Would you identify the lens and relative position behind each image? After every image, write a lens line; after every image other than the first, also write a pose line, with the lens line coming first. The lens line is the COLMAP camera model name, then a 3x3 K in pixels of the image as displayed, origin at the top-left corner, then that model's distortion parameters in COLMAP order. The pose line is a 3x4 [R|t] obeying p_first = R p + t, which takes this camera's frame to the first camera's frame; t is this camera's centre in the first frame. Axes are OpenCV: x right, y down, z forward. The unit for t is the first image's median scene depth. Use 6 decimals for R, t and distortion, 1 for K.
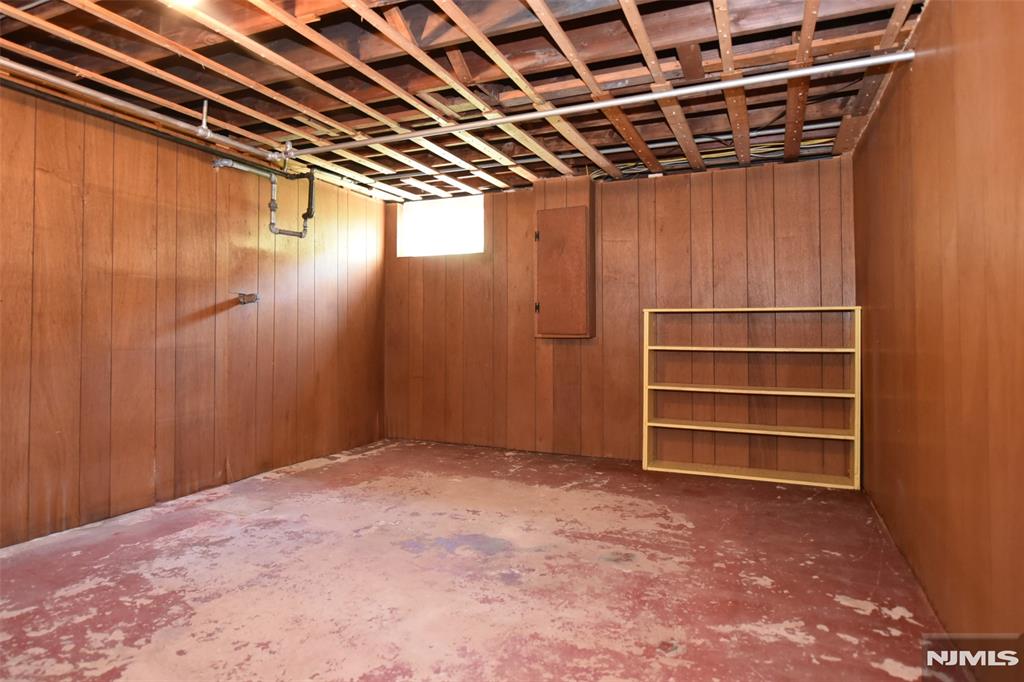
lens RADIAL K [[601.4, 0, 511.5], [0, 601.4, 312.1], [0, 0, 1]] dist [-0.005134, -0.002205]
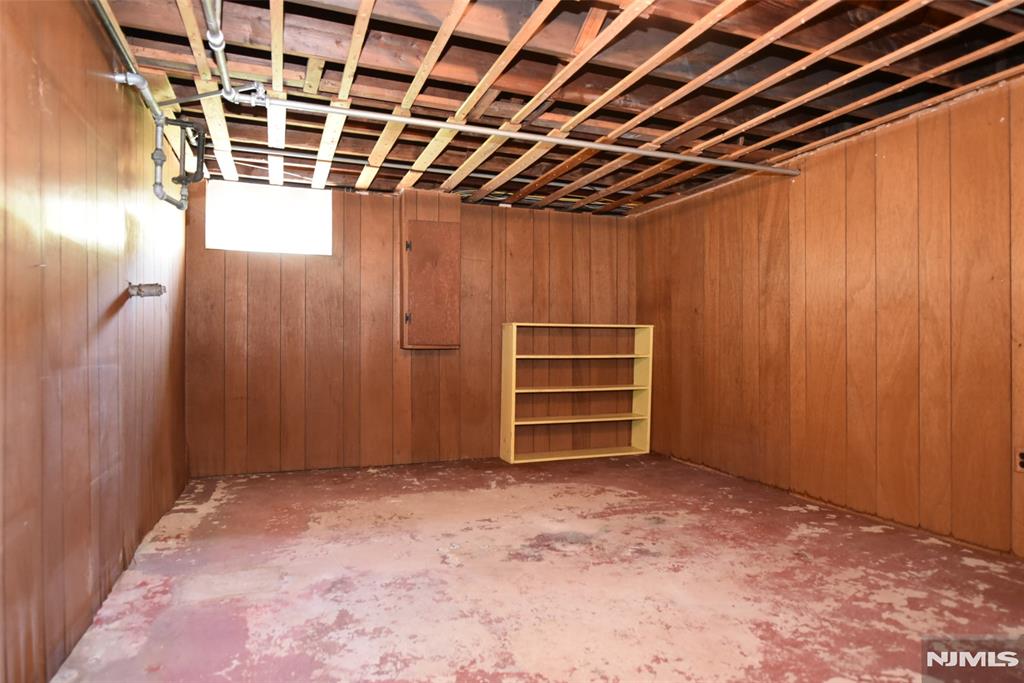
lens RADIAL K [[571.1, 0, 512.0], [0, 571.1, 341.5], [0, 0, 1]] dist [-0.003743, -0.000398]
pose [[0.711698, 0.006207, 0.702458, -0.782985], [-0.020629, 0.999714, 0.012066, 0.025032], [-0.702183, -0.023079, 0.711623, 0.336178]]
